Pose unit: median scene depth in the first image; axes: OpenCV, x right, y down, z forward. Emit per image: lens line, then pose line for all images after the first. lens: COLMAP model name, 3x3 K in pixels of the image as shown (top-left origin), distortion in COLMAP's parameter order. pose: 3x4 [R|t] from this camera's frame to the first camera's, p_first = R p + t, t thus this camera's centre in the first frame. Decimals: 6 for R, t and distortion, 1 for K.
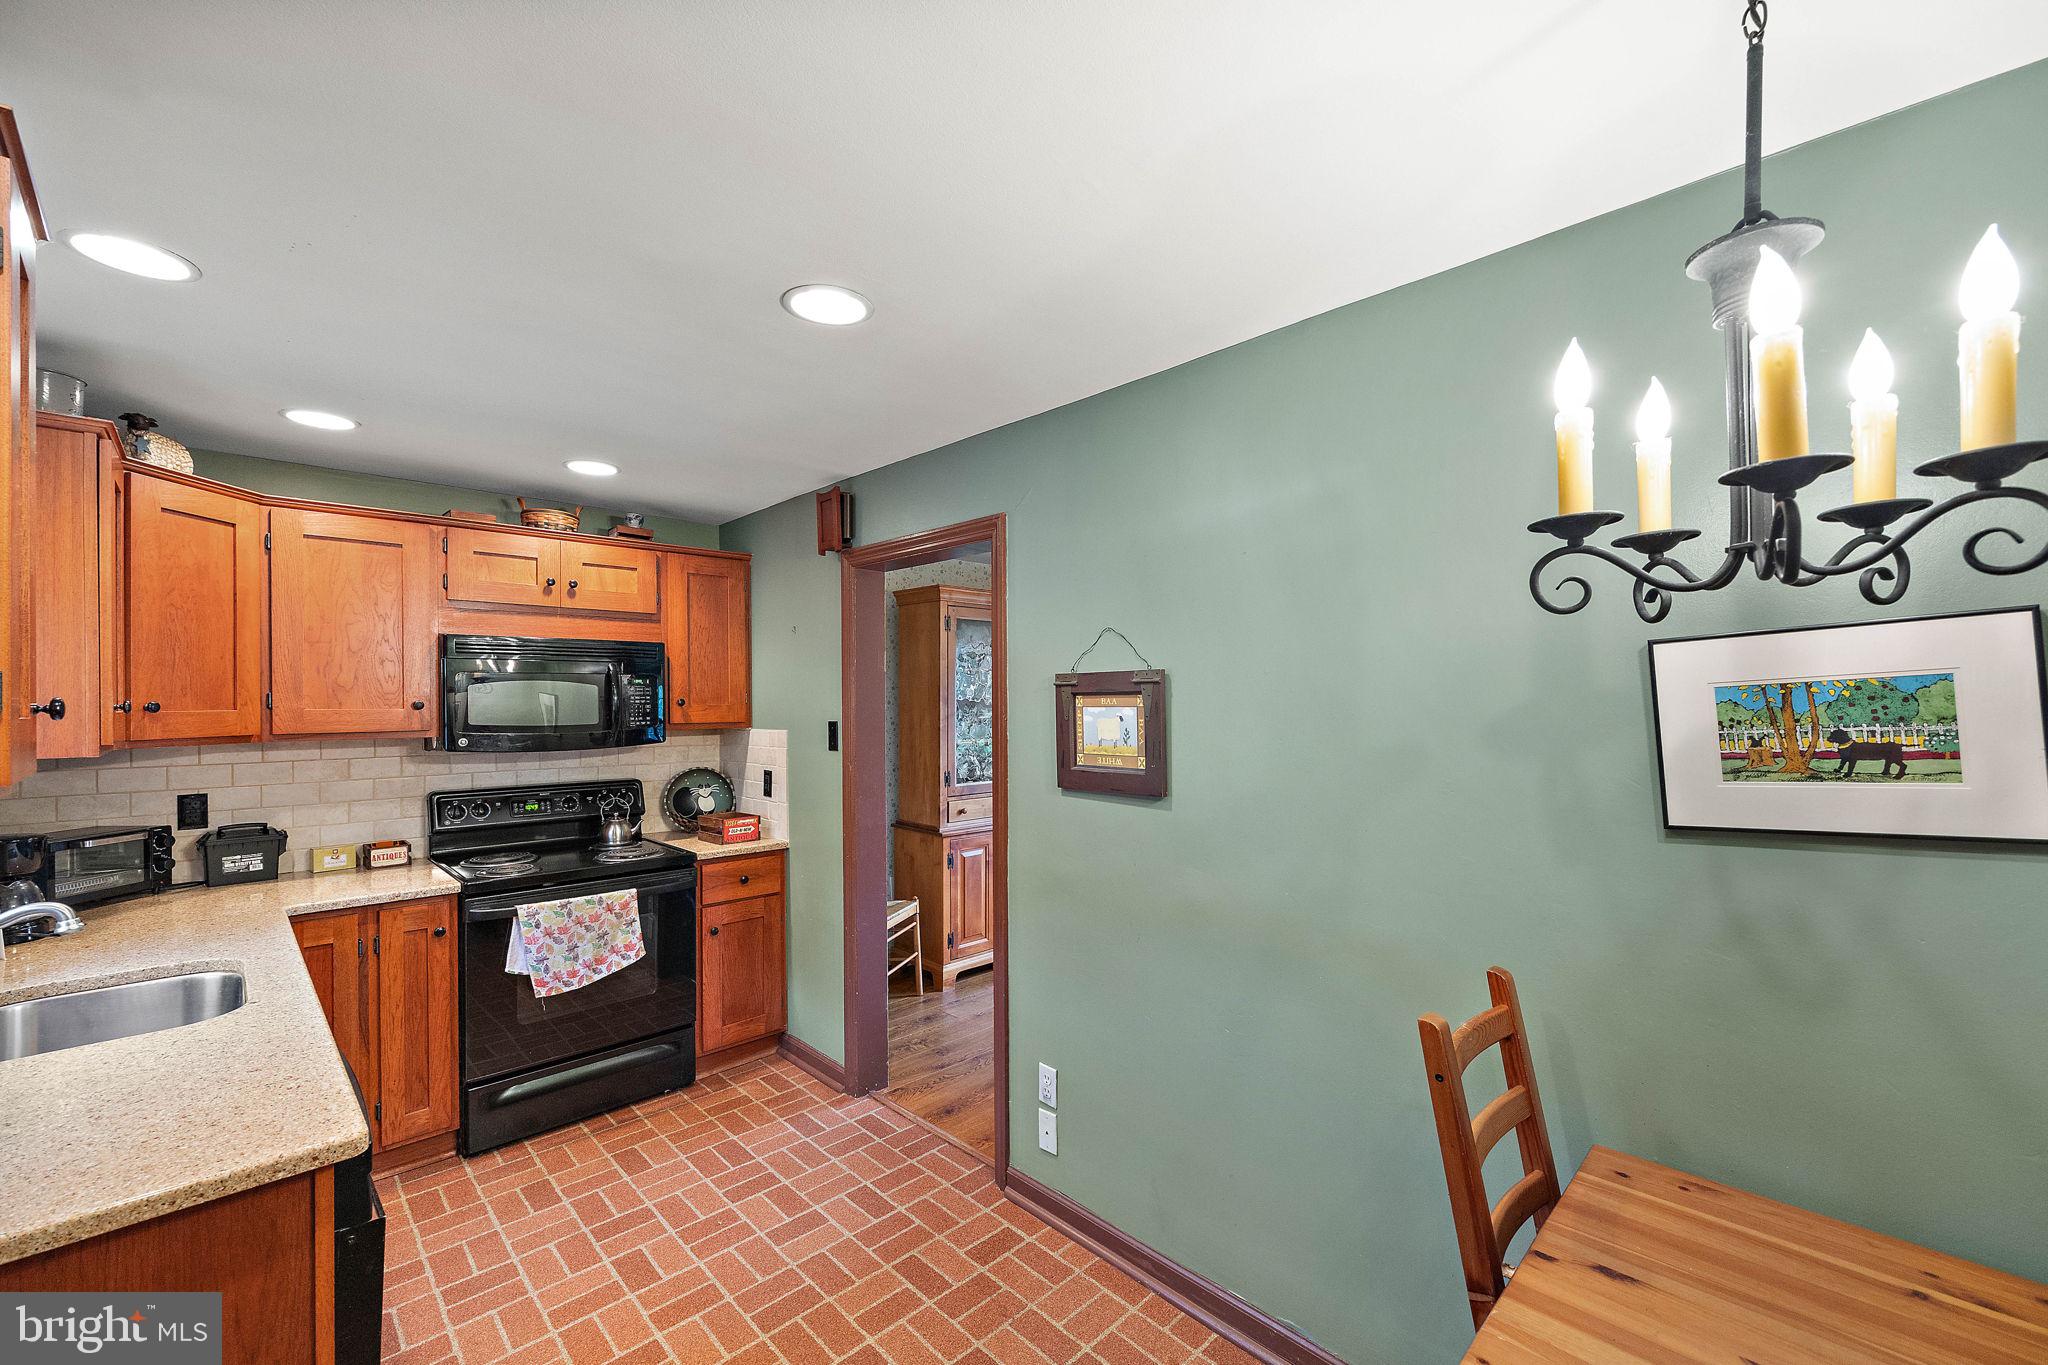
lens RADIAL K [[827.1, 0, 1027.7], [0, 827.1, 694.2], [0, 0, 1]] dist [-0.002351, 0.000331]
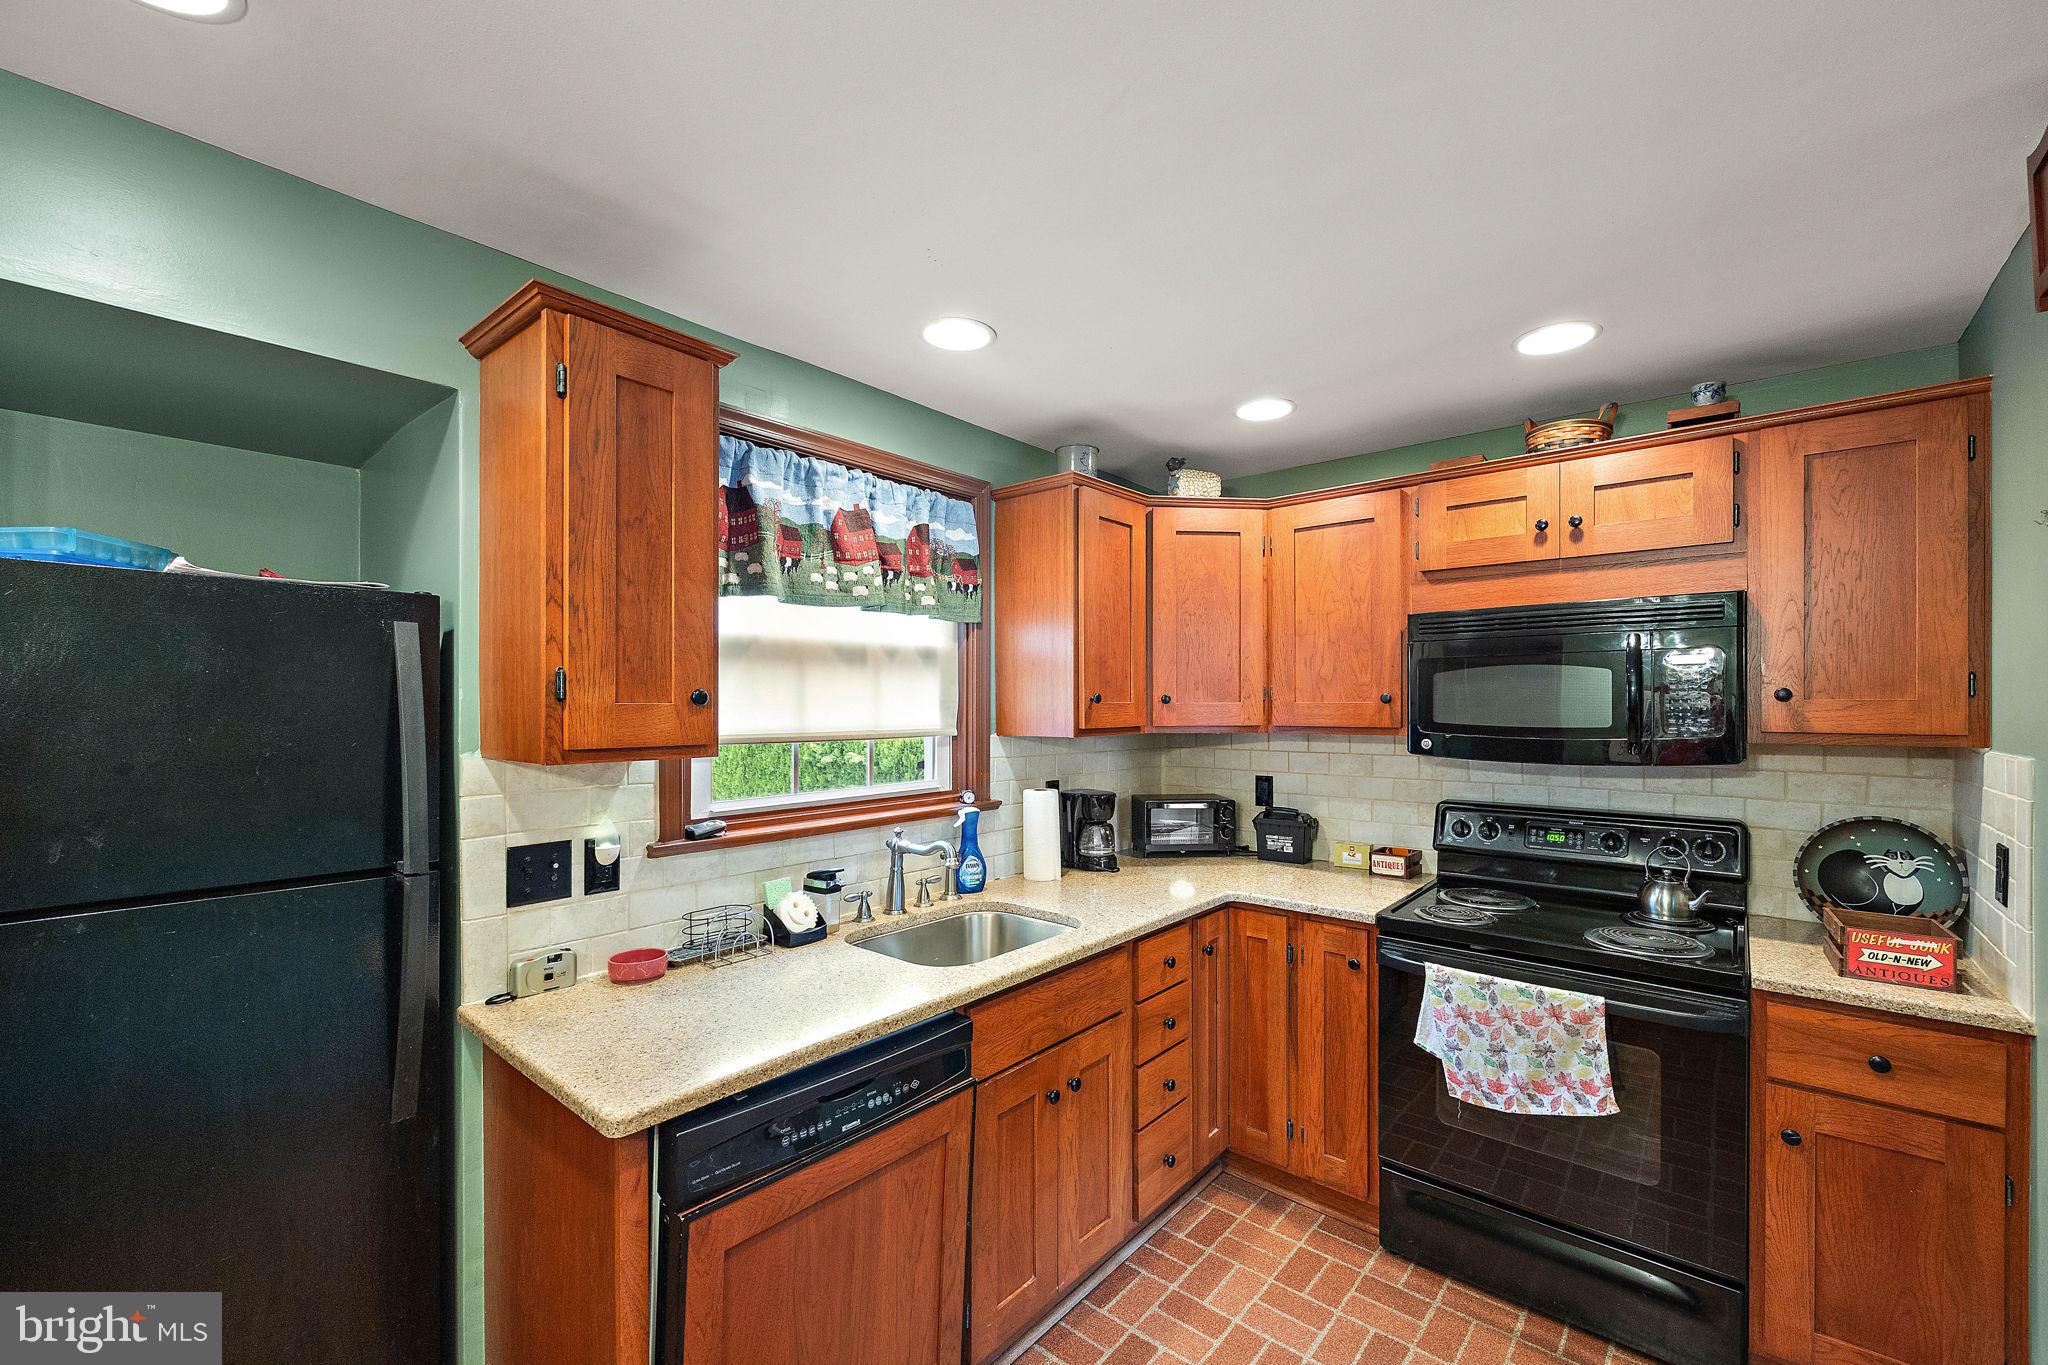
lens RADIAL K [[827.1, 0, 1028.2], [0, 827.1, 703.2], [0, 0, 1]] dist [-0.002351, 0.000331]
pose [[0.103271, 0.007357, -0.994626, 0.089886], [0.009608, 0.999919, 0.008394, 0.007455], [0.994607, -0.010423, 0.103192, 0.518041]]
